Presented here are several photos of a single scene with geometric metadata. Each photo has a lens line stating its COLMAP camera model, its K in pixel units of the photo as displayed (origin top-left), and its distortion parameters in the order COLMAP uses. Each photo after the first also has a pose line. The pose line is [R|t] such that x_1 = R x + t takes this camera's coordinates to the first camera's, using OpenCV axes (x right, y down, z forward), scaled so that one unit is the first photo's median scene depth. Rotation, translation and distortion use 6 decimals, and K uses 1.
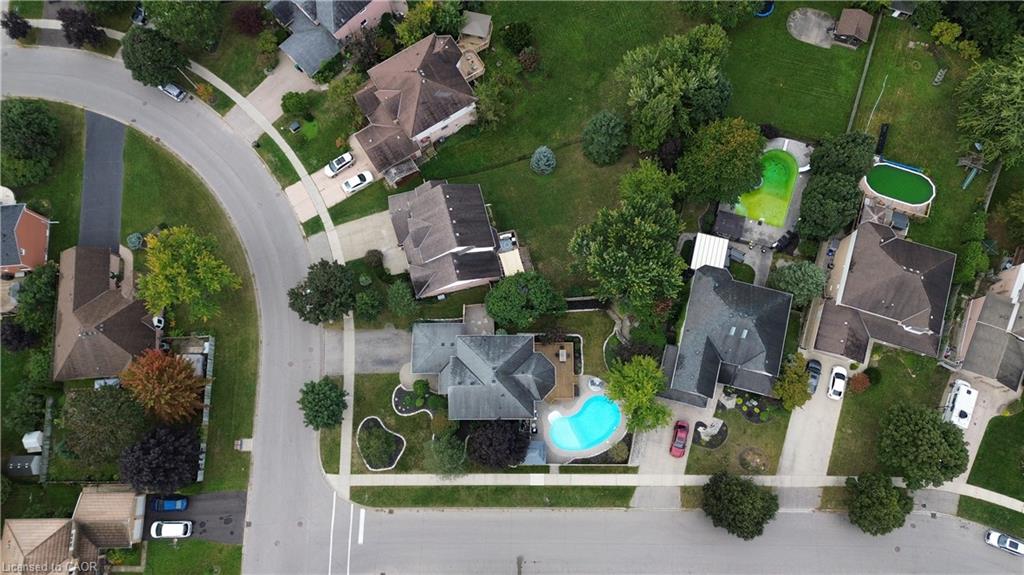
lens RADIAL K [[717.8, 0, 516.0], [0, 717.8, 290.0], [0, 0, 1]] dist [0.084953, -0.085339]
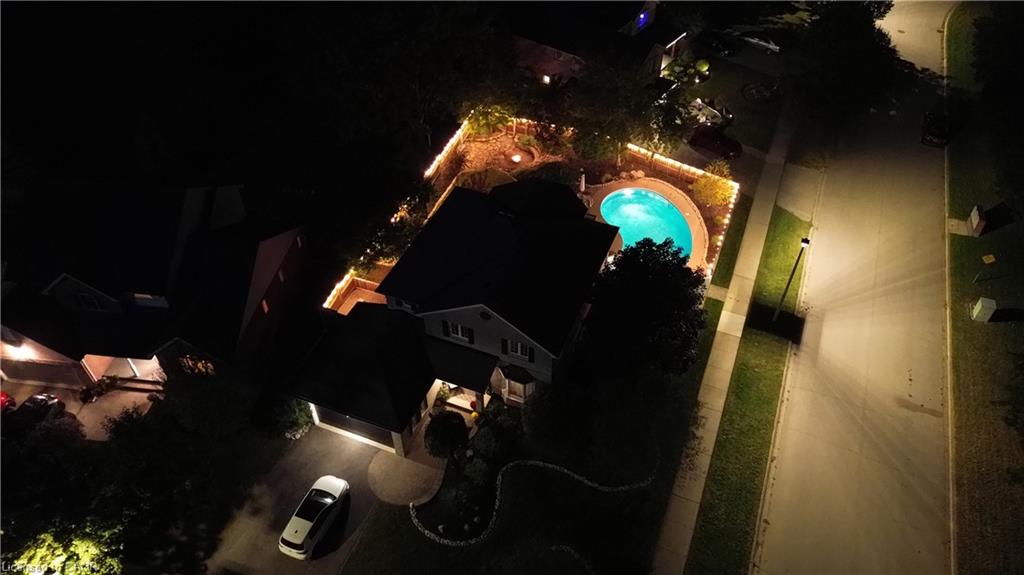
lens RADIAL K [[717.8, 0, 516.0], [0, 717.8, 290.0], [0, 0, 1]] dist [0.084953, -0.085339]
pose [[0.377248, -0.643418, 0.666105, -0.316122], [0.902912, 0.415511, -0.110004, 0.175587], [-0.205995, 0.642933, 0.737701, 0.655483]]
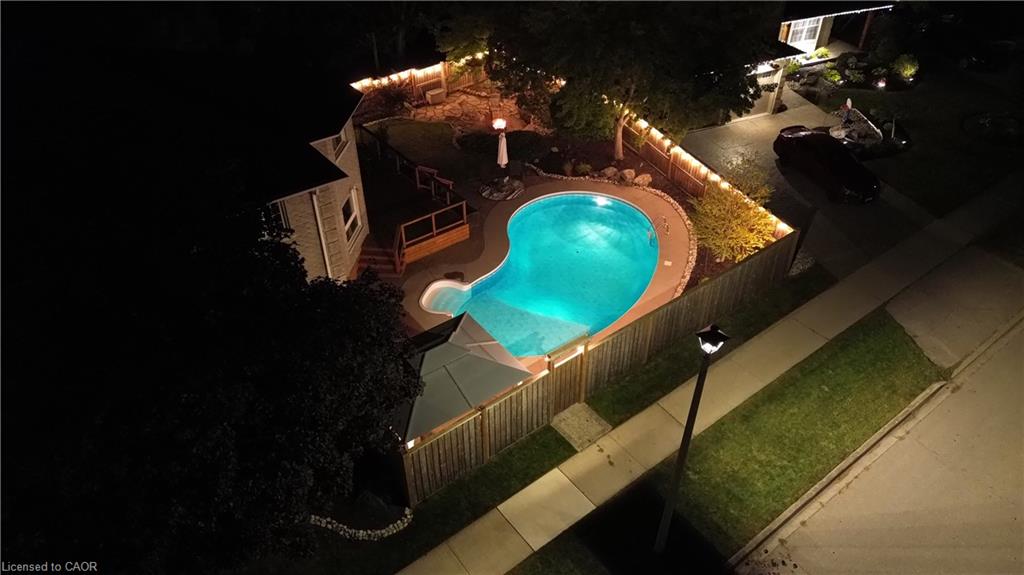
lens RADIAL K [[717.8, 0, 516.0], [0, 717.8, 290.0], [0, 0, 1]] dist [0.084953, -0.085339]
pose [[0.789065, -0.370055, 0.490342, -0.044402], [0.597571, 0.647433, -0.473010, 0.302283], [-0.142424, 0.666250, 0.732001, 0.817165]]
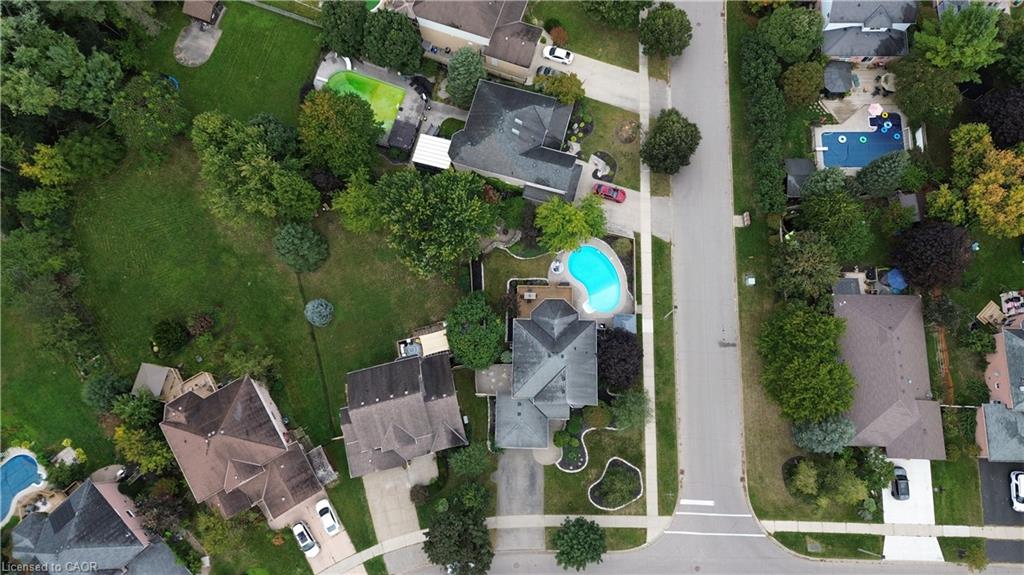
lens RADIAL K [[717.8, 0, 516.0], [0, 717.8, 290.0], [0, 0, 1]] dist [0.084953, -0.085339]
pose [[0.020194, -0.973603, 0.227354, -0.156074], [0.977300, 0.067190, 0.200922, -0.130794], [-0.210895, 0.218136, 0.952859, 0.043603]]
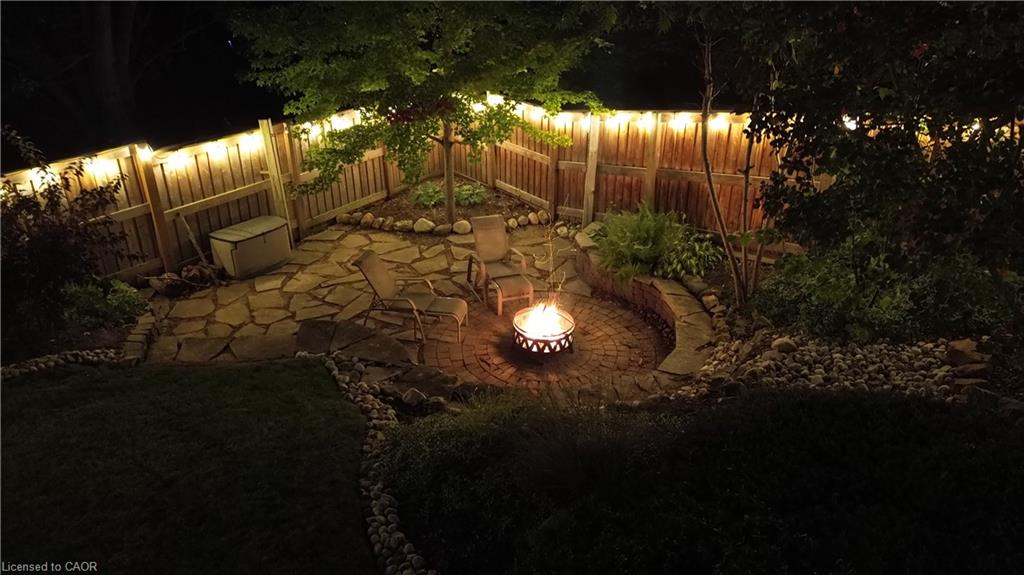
lens RADIAL K [[717.8, 0, 516.0], [0, 717.8, 290.0], [0, 0, 1]] dist [0.084953, -0.085339]
pose [[0.626206, -0.342424, 0.700436, 0.104818], [0.759001, 0.473167, -0.447246, 0.095818], [-0.178276, 0.811701, 0.556201, 0.985094]]
